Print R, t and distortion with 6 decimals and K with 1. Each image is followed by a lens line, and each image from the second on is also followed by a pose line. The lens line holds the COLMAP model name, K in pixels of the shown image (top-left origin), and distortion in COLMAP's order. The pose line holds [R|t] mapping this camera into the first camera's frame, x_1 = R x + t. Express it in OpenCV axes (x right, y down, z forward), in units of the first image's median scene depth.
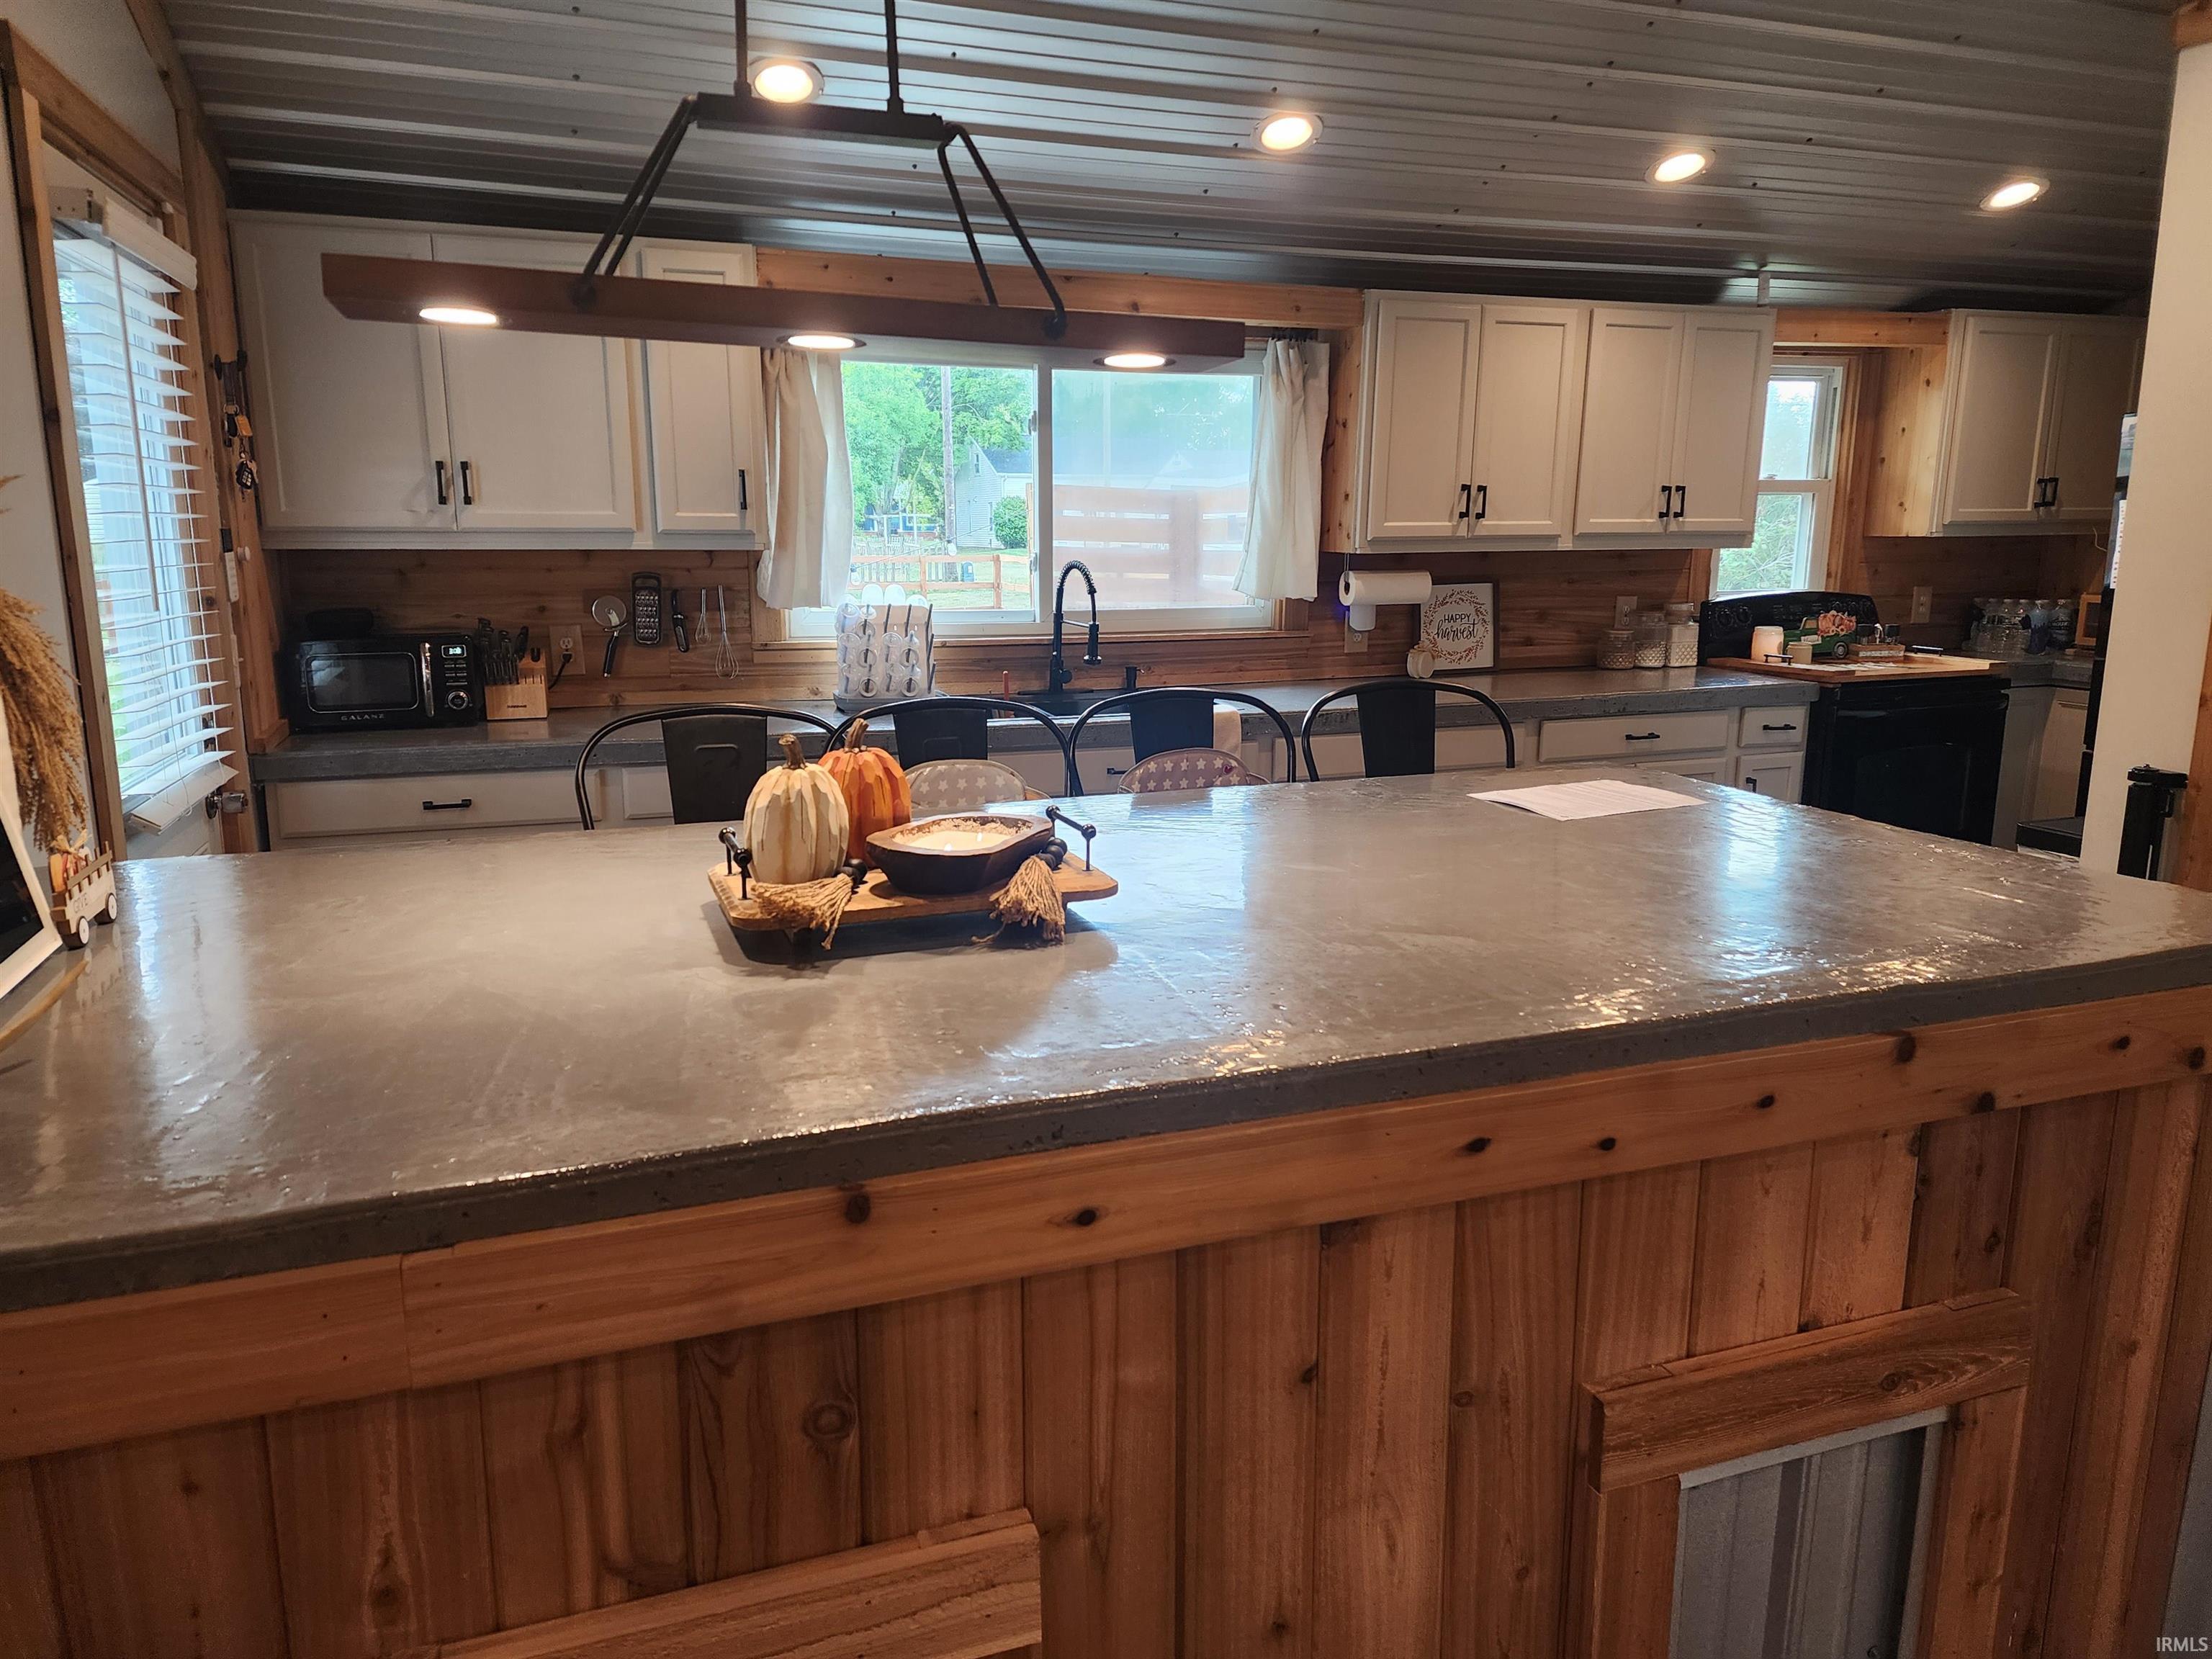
lens RADIAL K [[1477.9, 0, 1099.1], [0, 1477.9, 820.4], [0, 0, 1]] dist [0.069570, -0.064184]
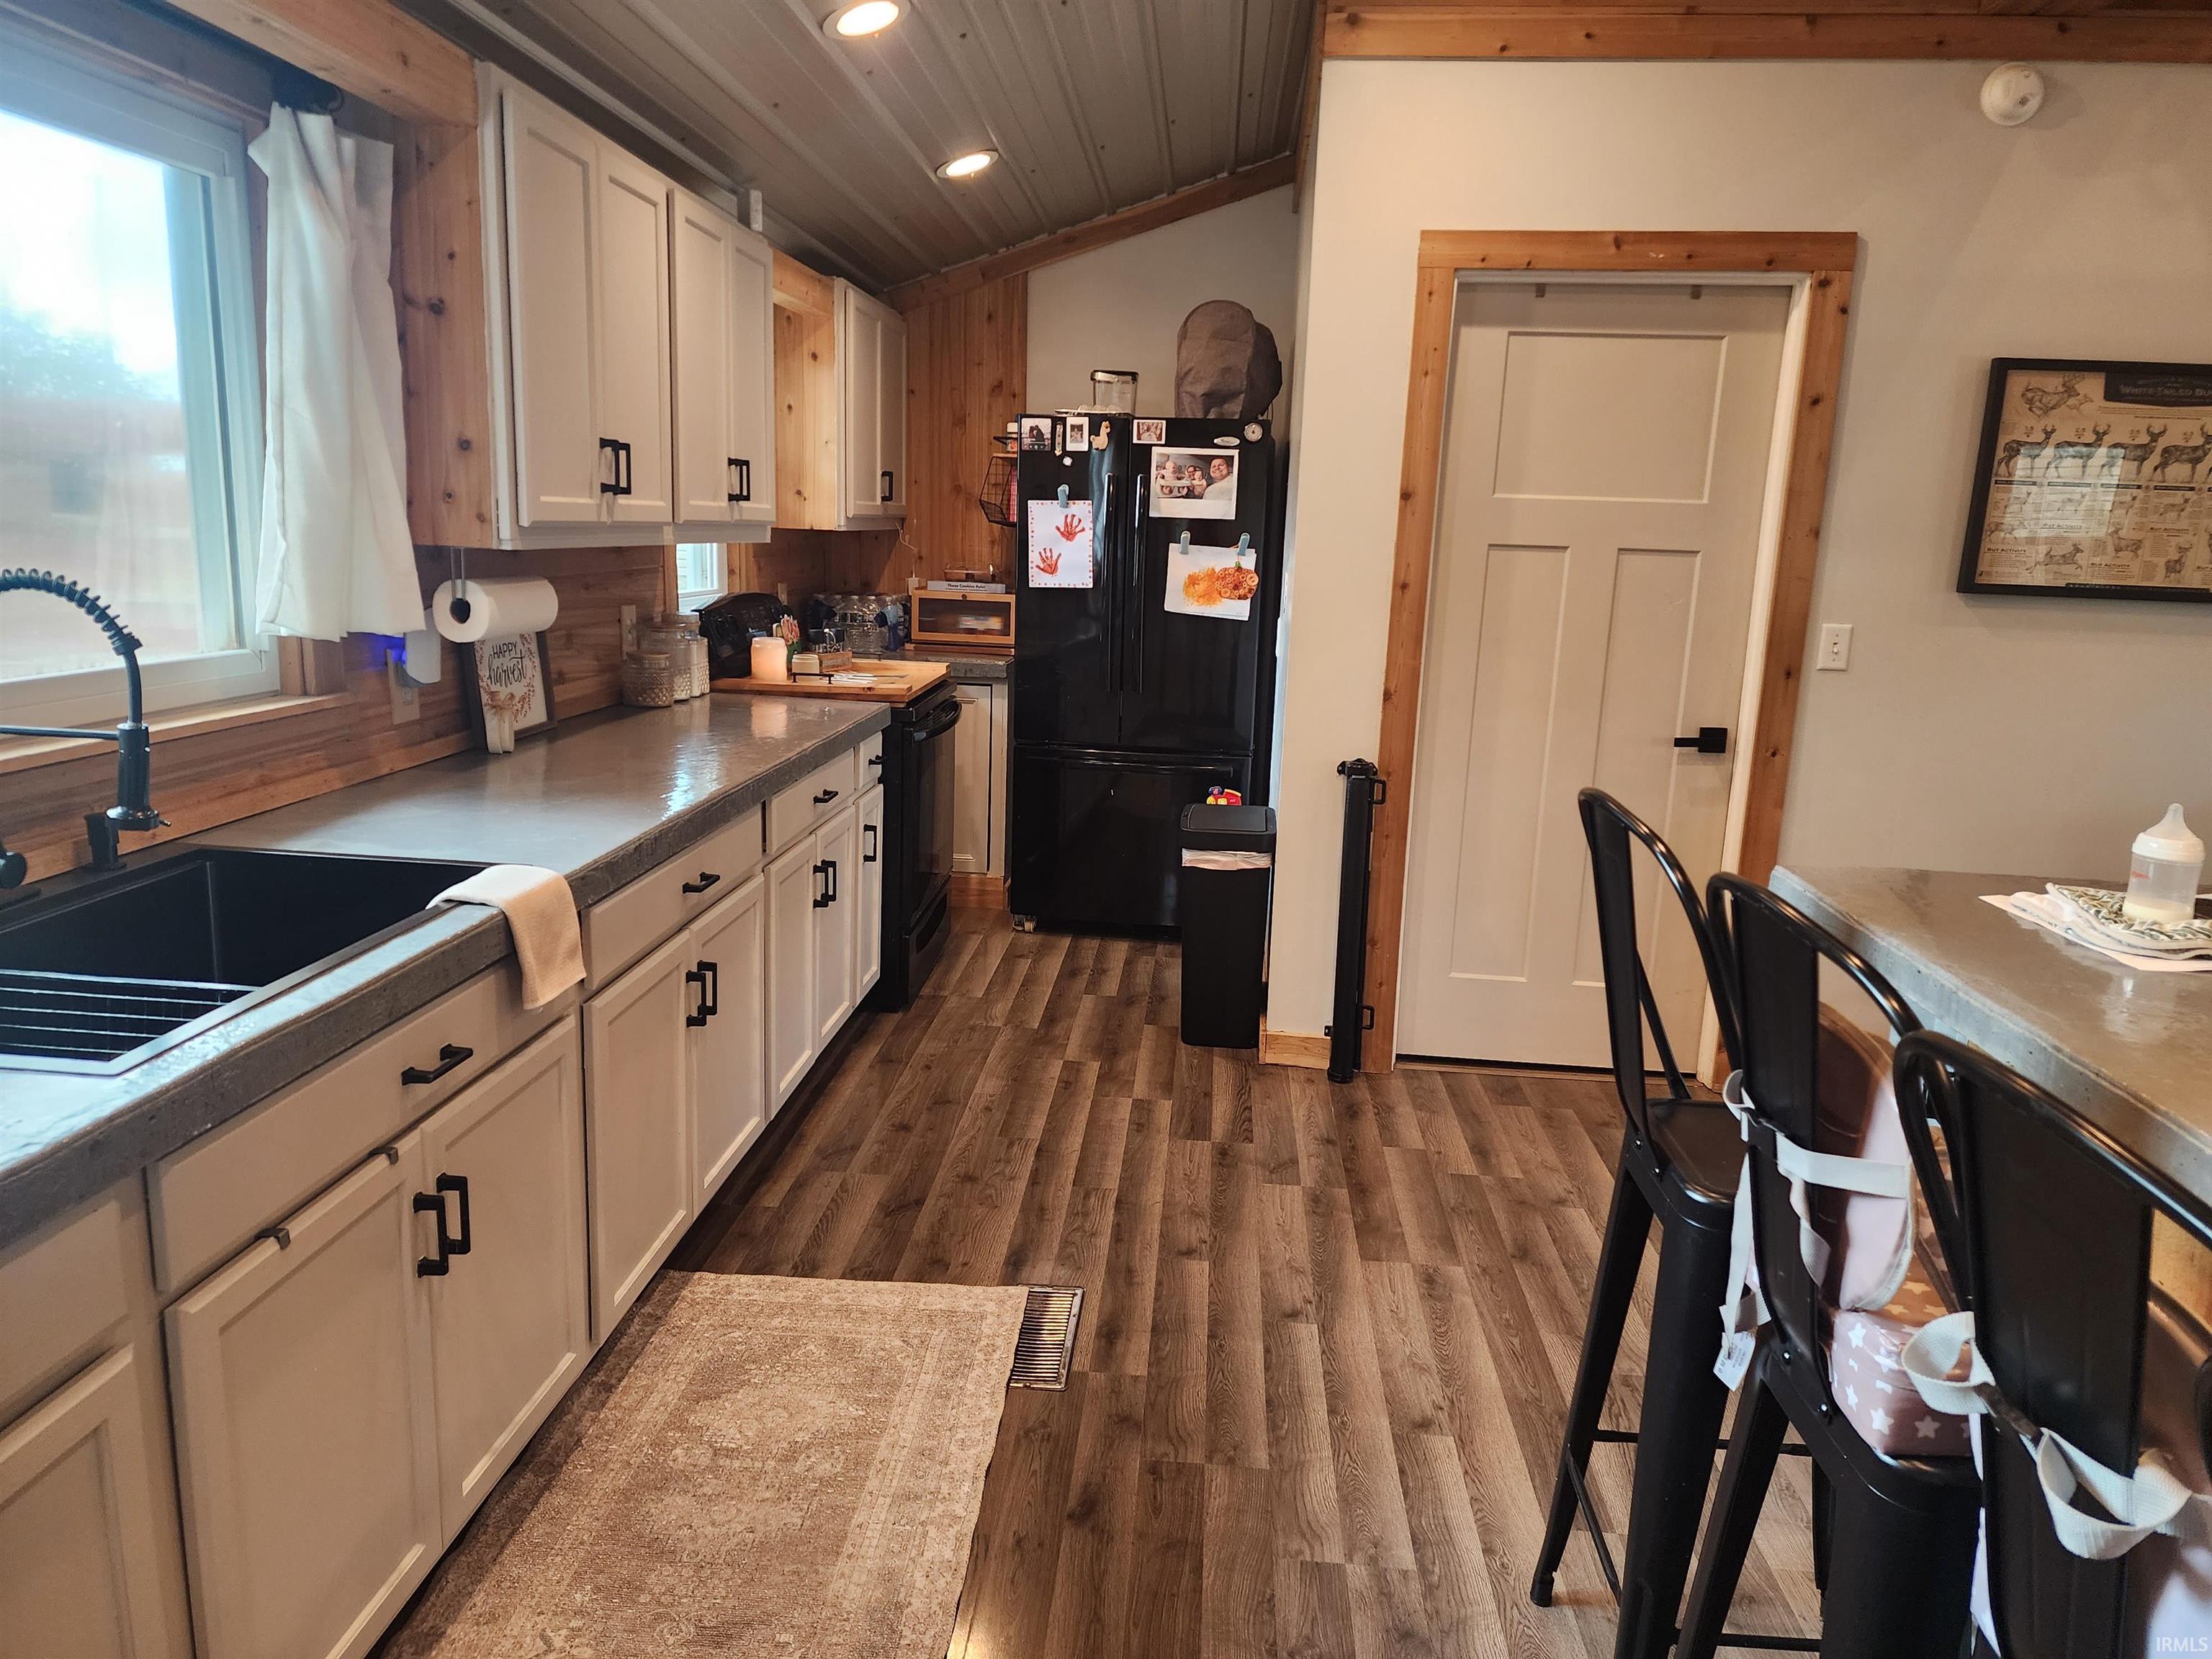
lens RADIAL K [[1477.9, 0, 1116.8], [0, 1477.9, 814.3], [0, 0, 1]] dist [0.069570, -0.064184]
pose [[0.398004, -0.163520, 0.902693, -0.246289], [0.149076, 0.982435, 0.112236, -0.107072], [-0.905190, 0.089899, 0.415390, 0.548506]]
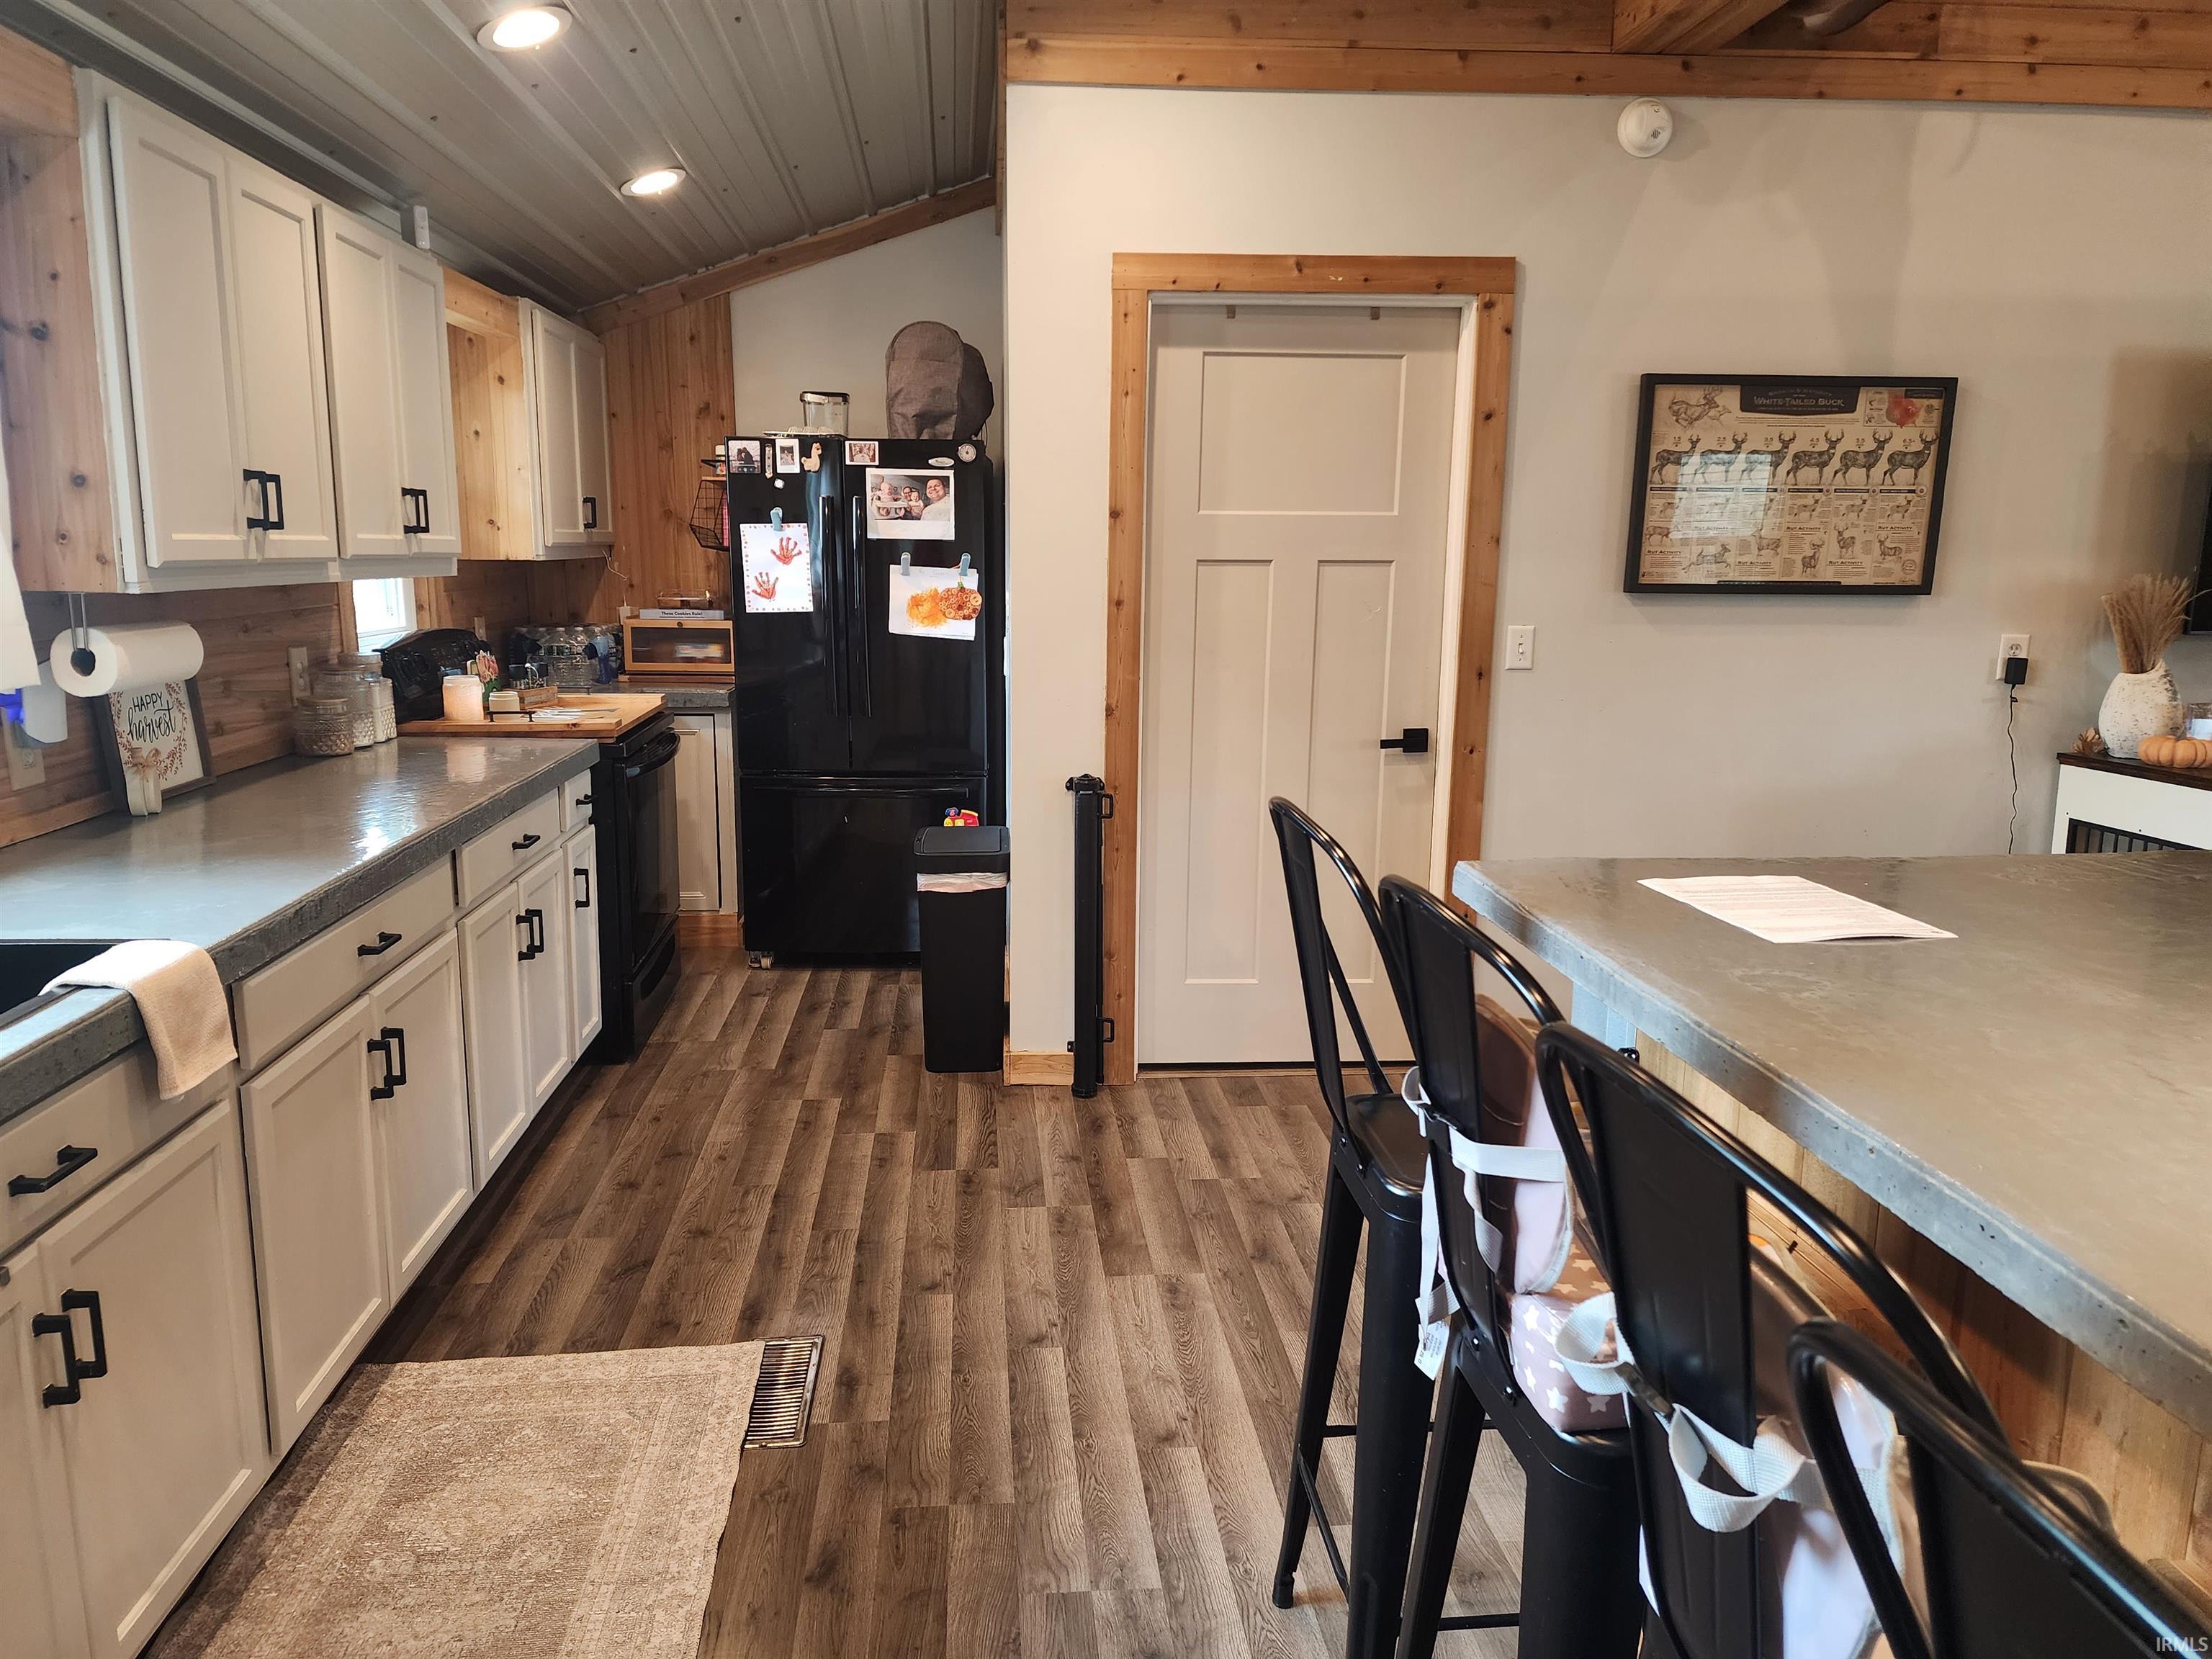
lens RADIAL K [[1477.9, 0, 1087.7], [0, 1477.9, 807.7], [0, 0, 1]] dist [0.069570, -0.064184]
pose [[0.254411, -0.165873, 0.952765, -0.235638], [0.184648, 0.975389, 0.120506, -0.106079], [-0.949305, 0.145268, 0.278778, 0.537012]]
